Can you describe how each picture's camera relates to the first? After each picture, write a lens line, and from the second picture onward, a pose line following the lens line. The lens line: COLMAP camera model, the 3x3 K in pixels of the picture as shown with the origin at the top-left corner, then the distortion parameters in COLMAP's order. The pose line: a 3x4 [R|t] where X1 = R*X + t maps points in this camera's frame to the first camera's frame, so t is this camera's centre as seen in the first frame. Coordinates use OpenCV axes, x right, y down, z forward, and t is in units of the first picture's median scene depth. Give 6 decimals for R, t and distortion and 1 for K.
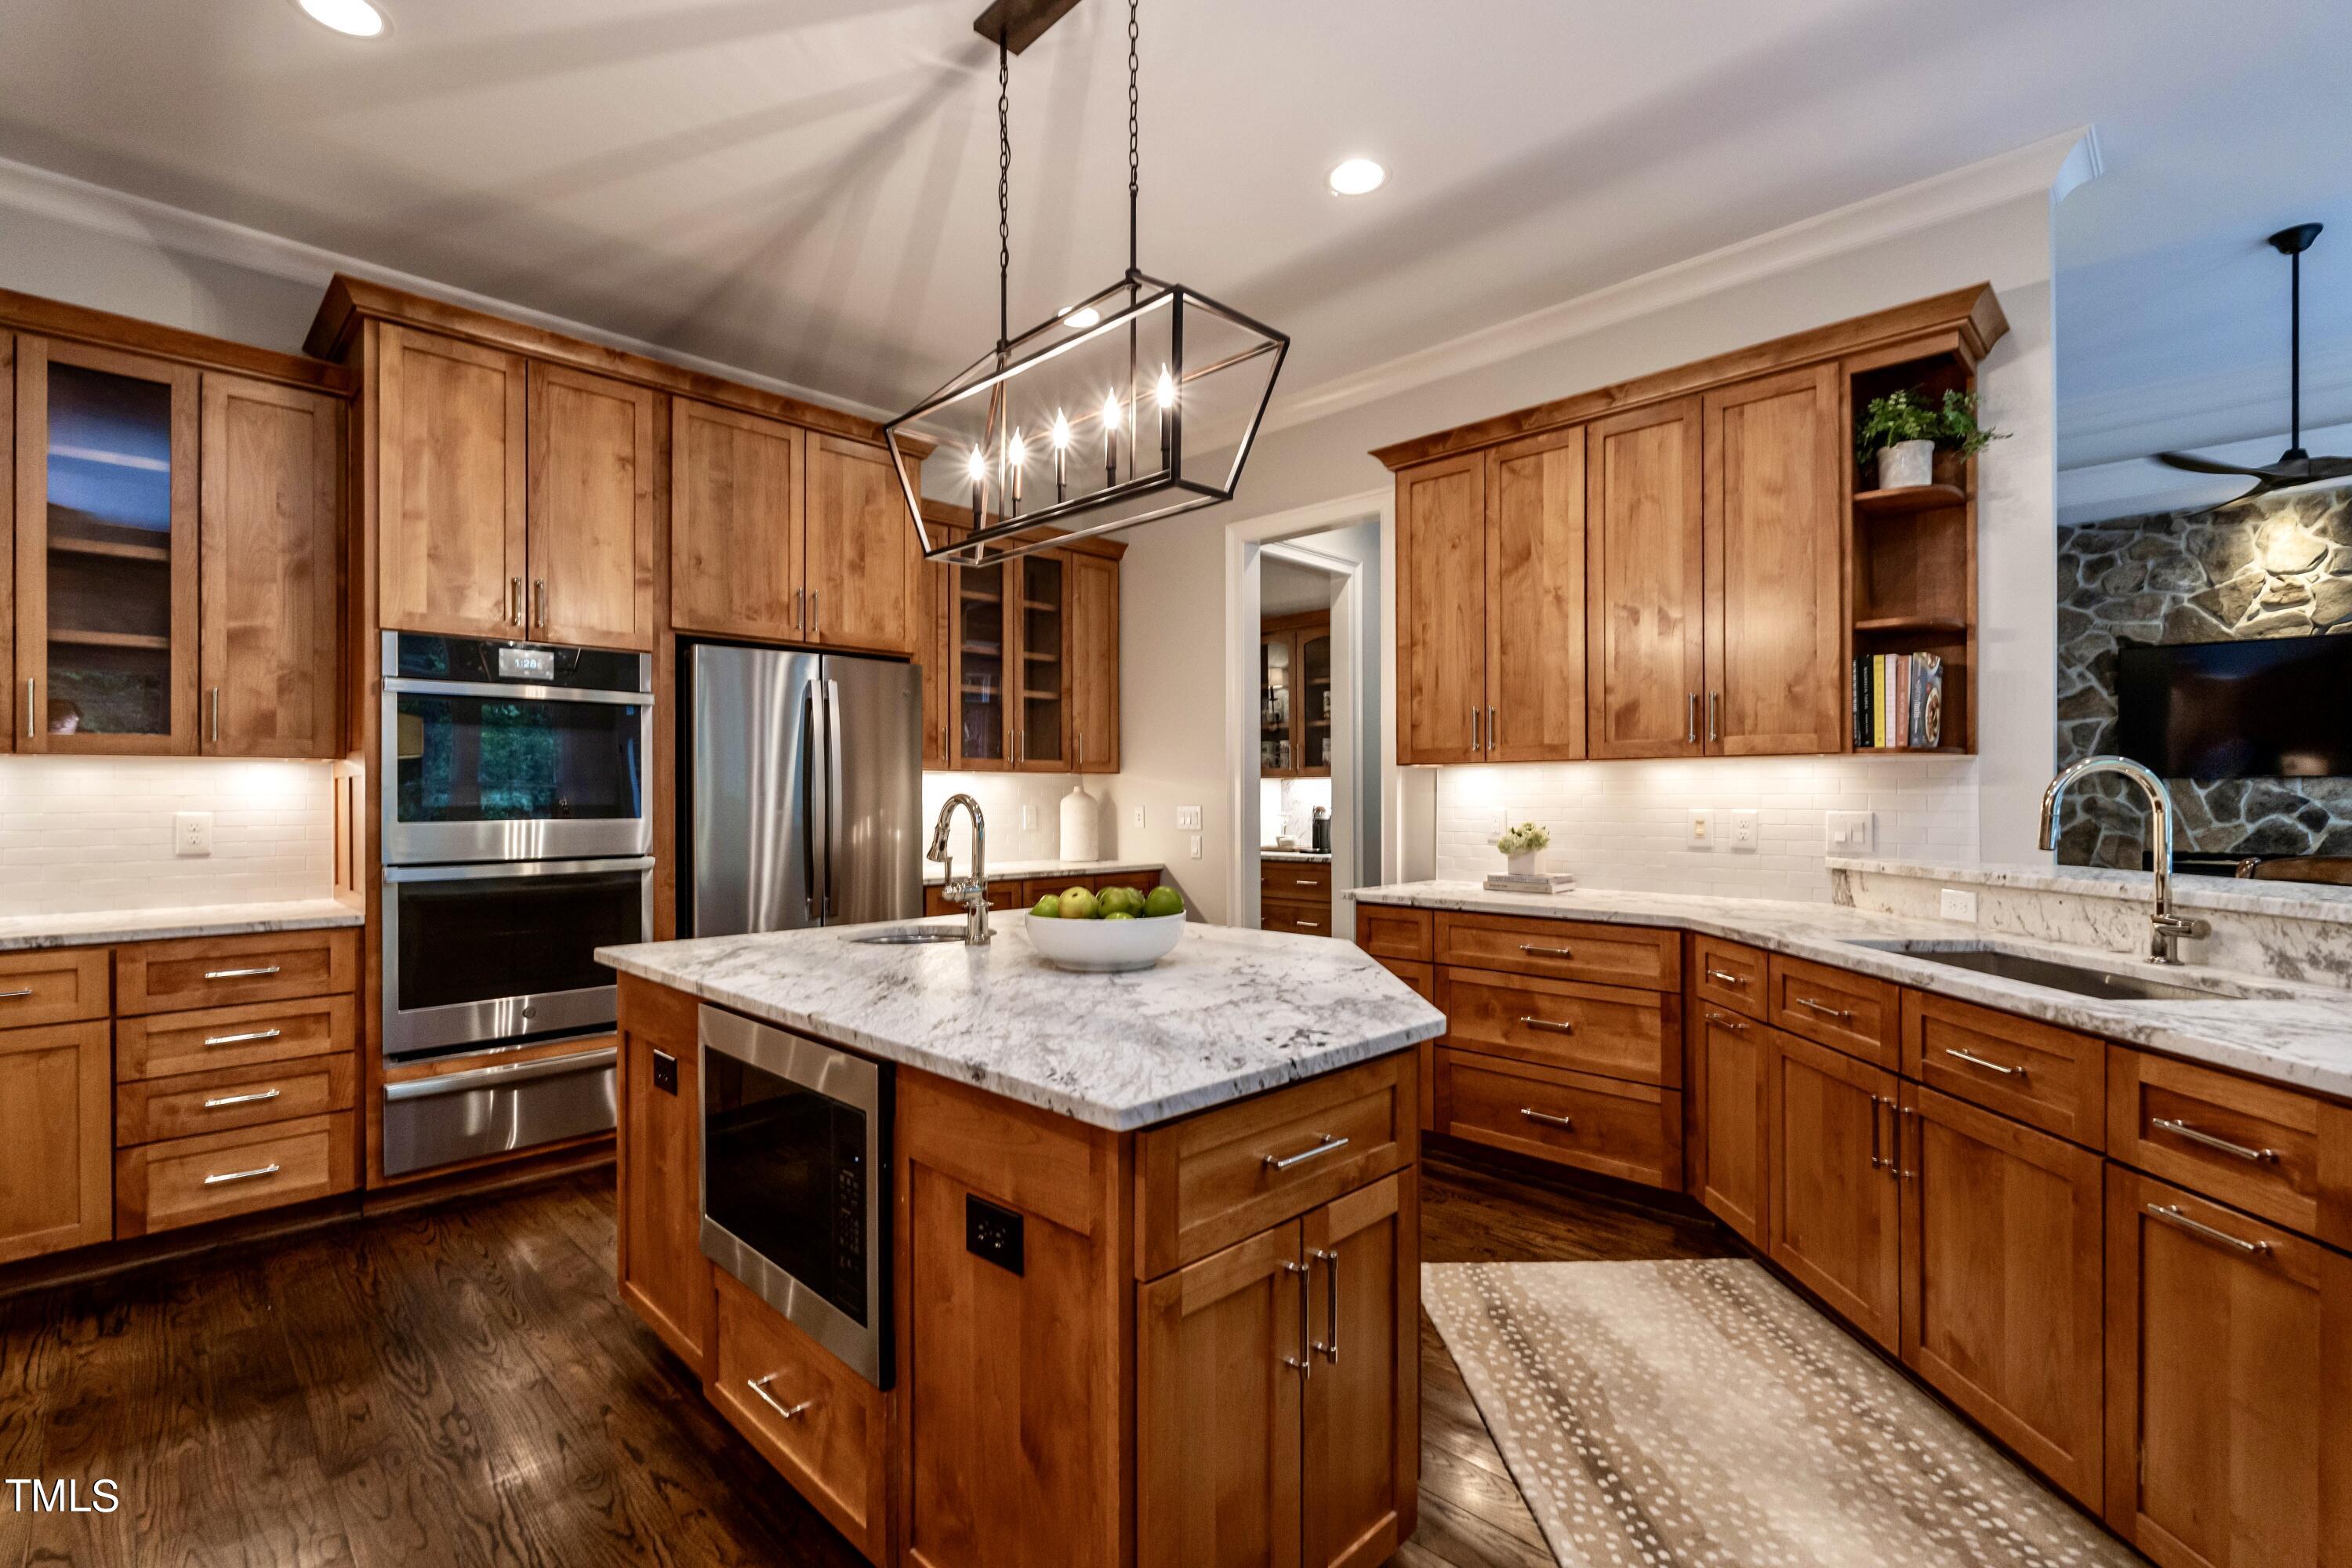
lens RADIAL K [[1066.3, 0, 1168.0], [0, 1066.3, 795.8], [0, 0, 1]] dist [-0.021272, 0.000058]
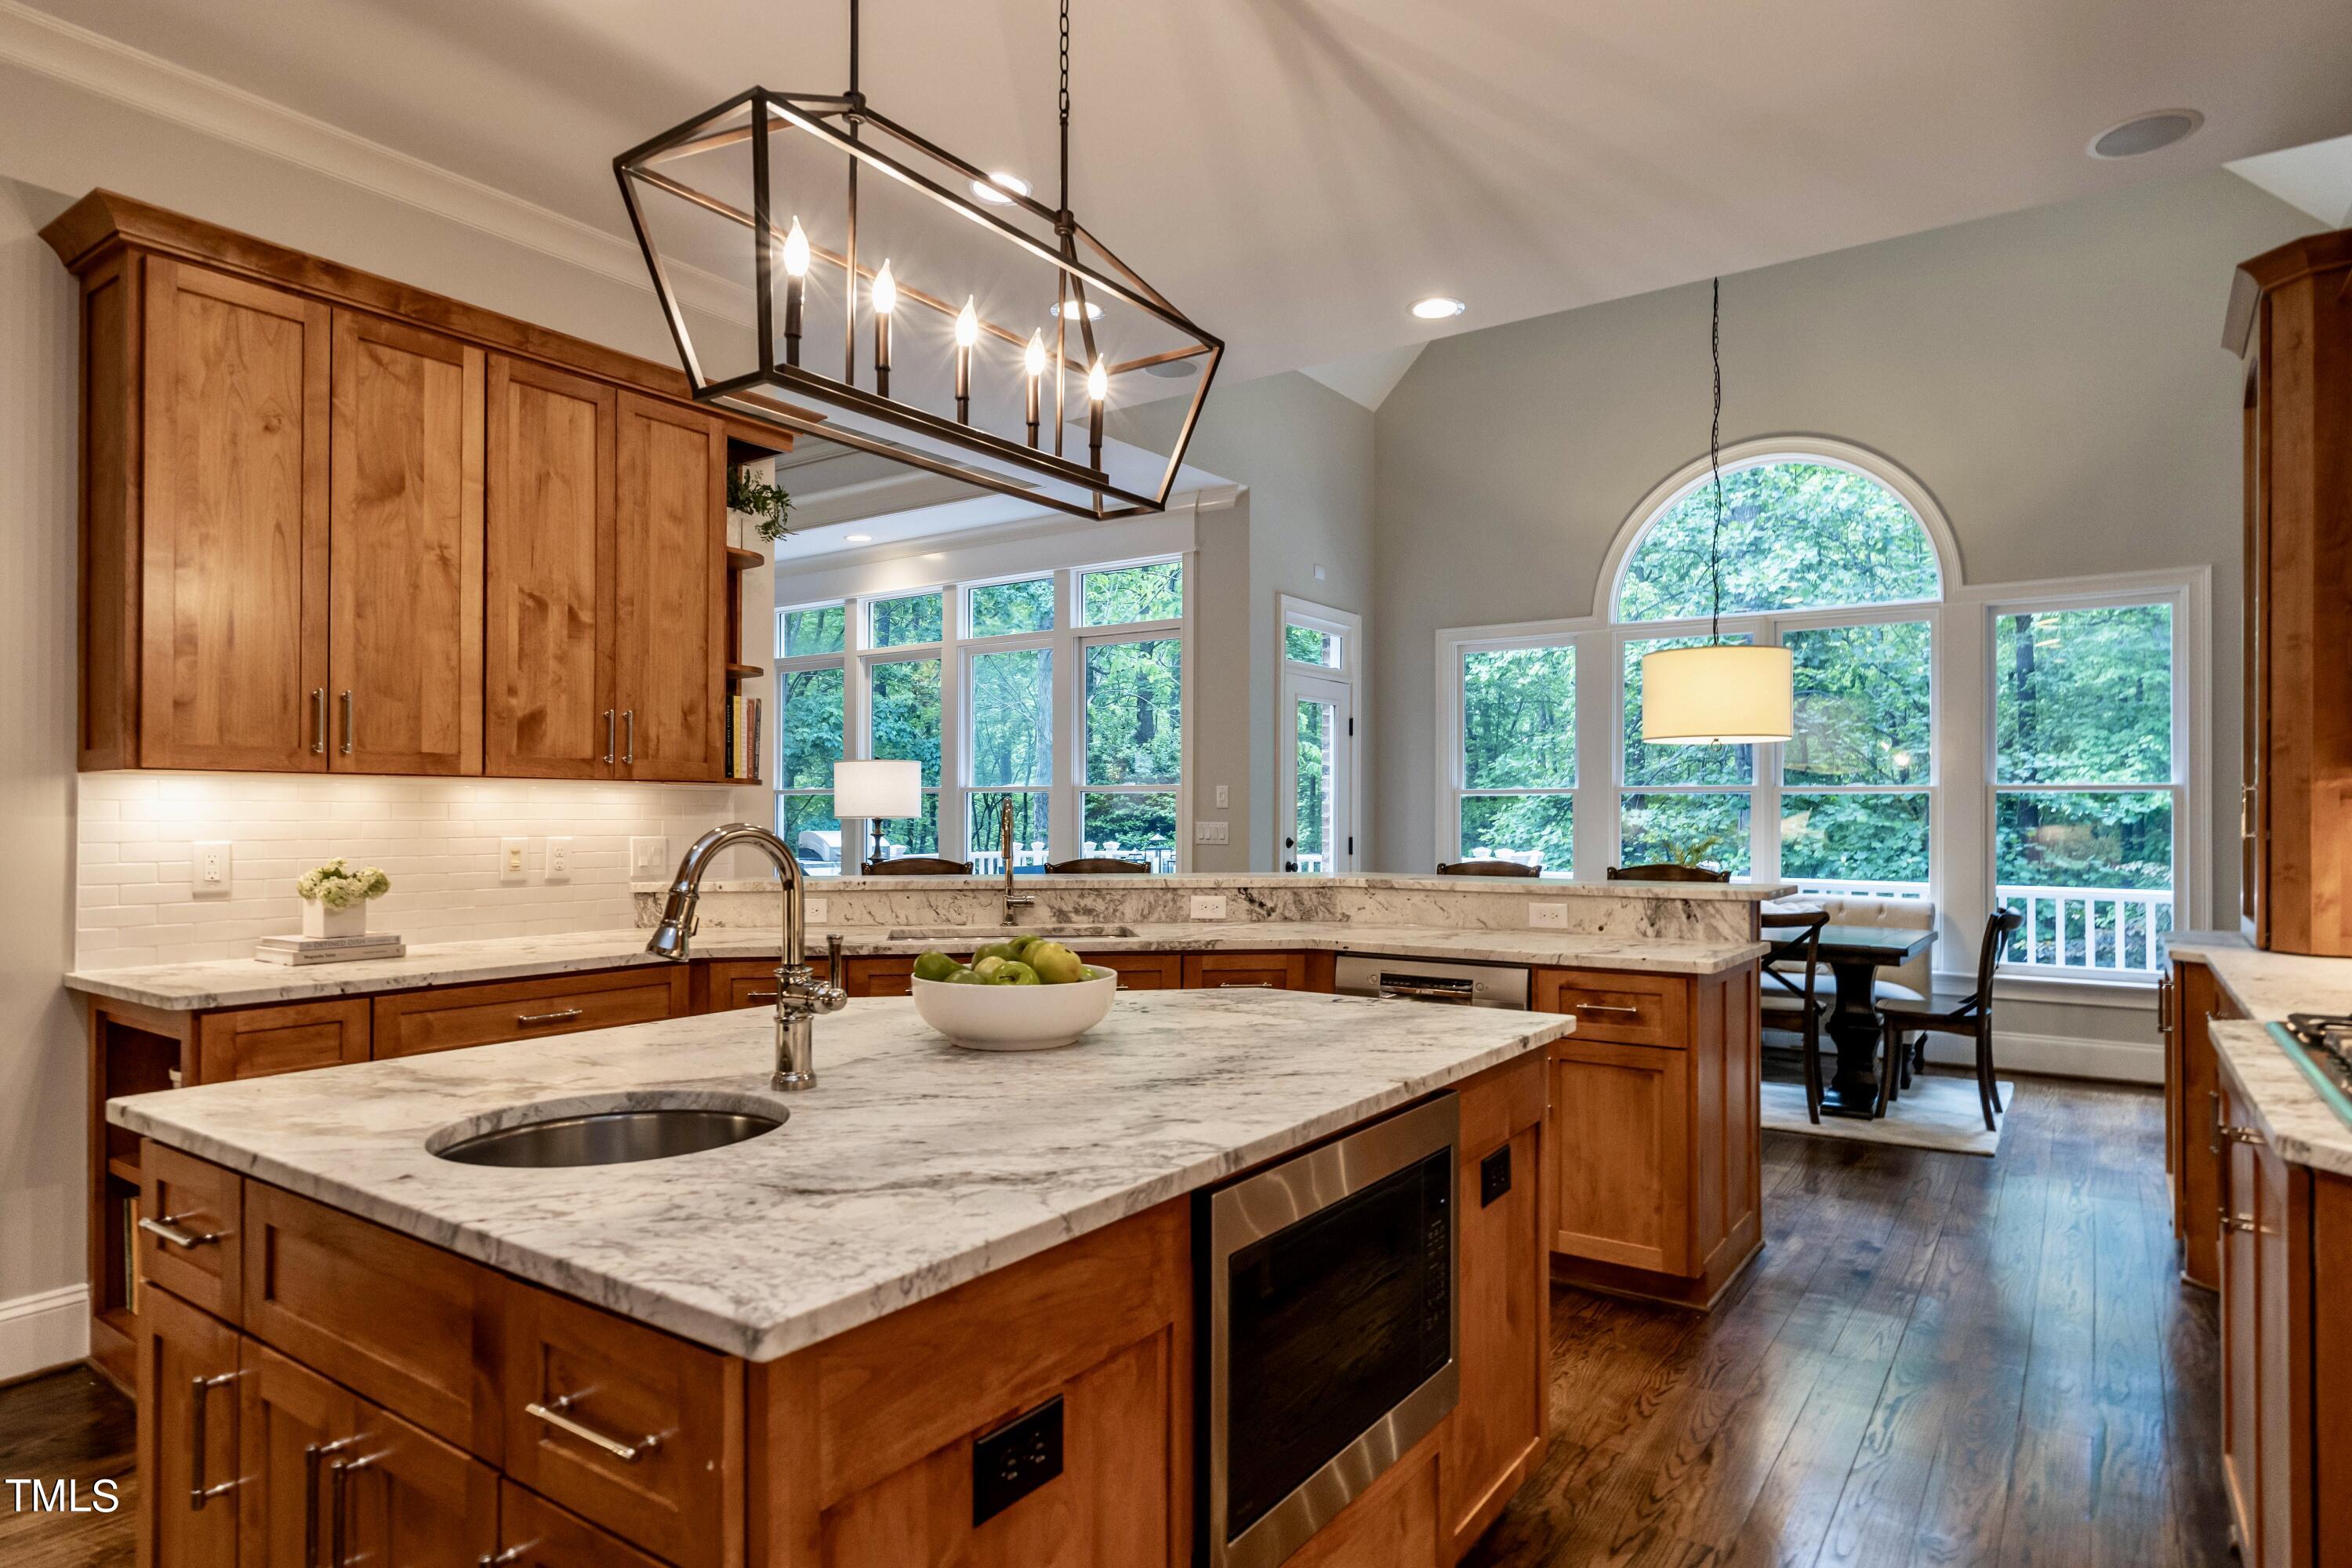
lens RADIAL K [[1332.8, 0, 1187.9], [0, 1332.8, 800.0], [0, 0, 1]] dist [0.007564, 0.001057]
pose [[-0.195232, 0.012971, 0.980671, -1.050413], [-0.001454, 0.999908, -0.013514, -0.005623], [-0.980756, -0.004064, -0.195195, 1.054922]]
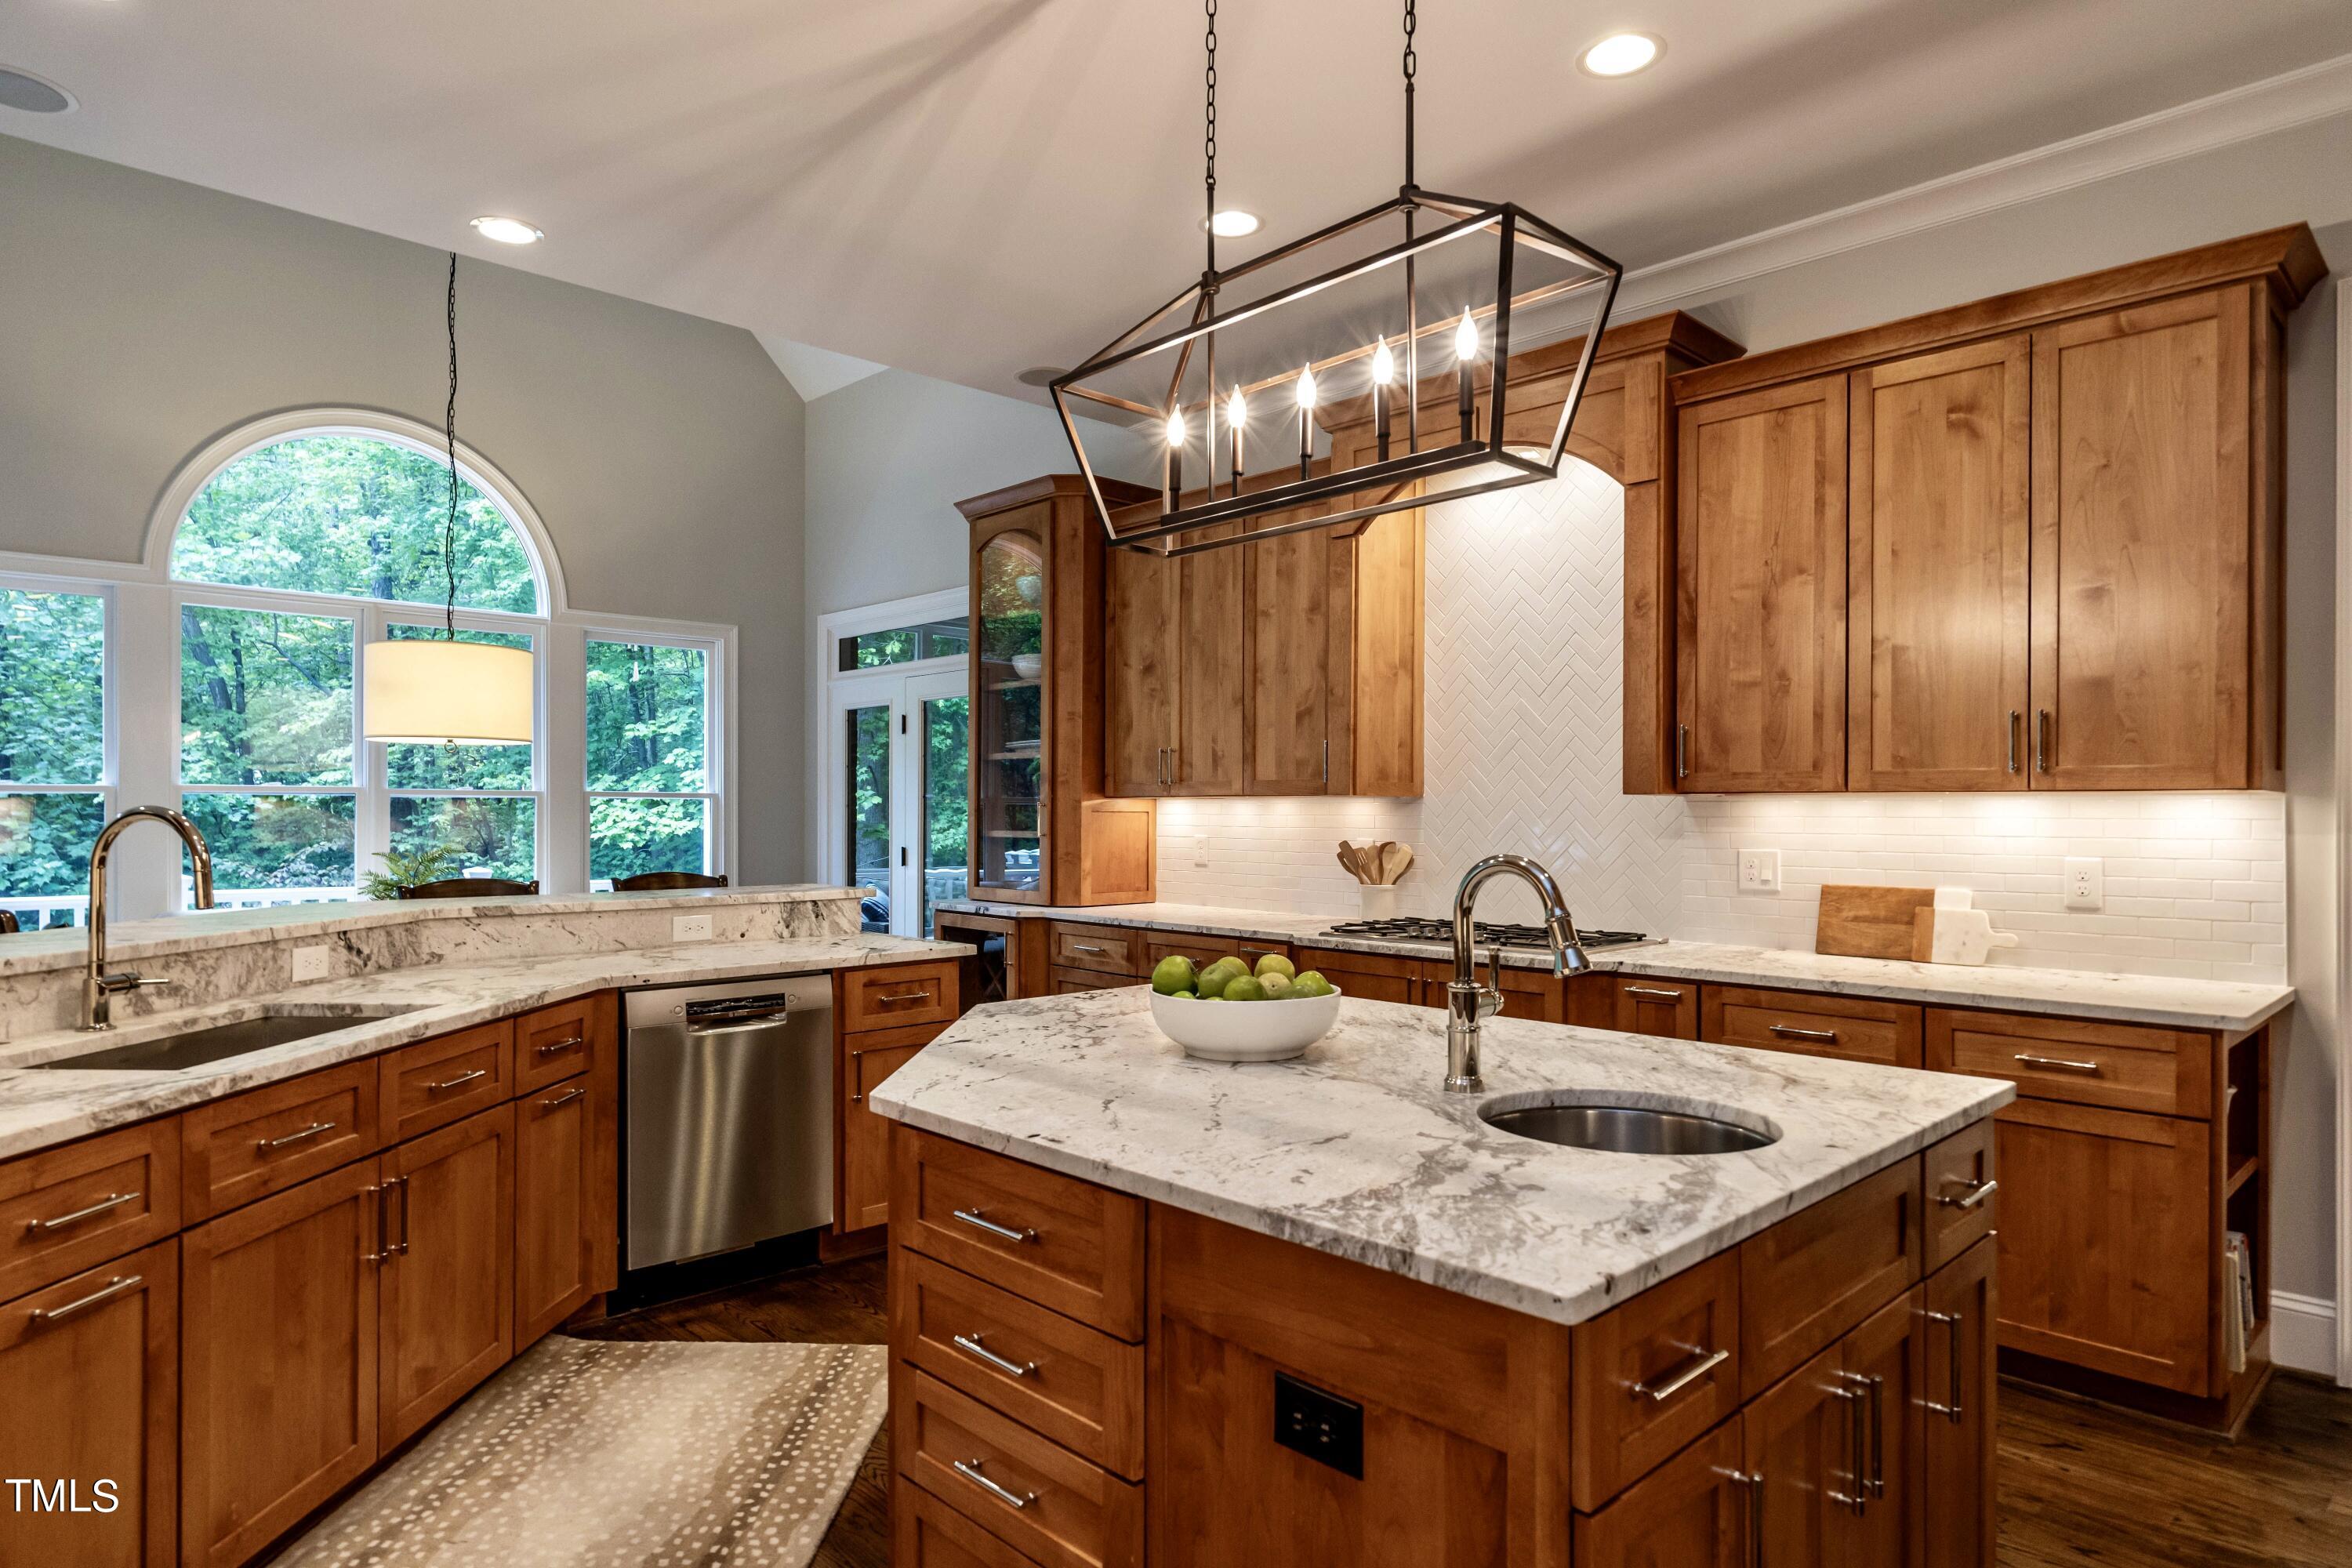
lens RADIAL K [[1332.8, 0, 1190.3], [0, 1332.8, 789.7], [0, 0, 1]] dist [0.007564, 0.001057]
pose [[-0.999880, 0.000936, 0.015469, -0.032817], [0.000680, 0.999862, -0.016571, -0.030071], [-0.015483, -0.016559, -0.999743, 2.028976]]
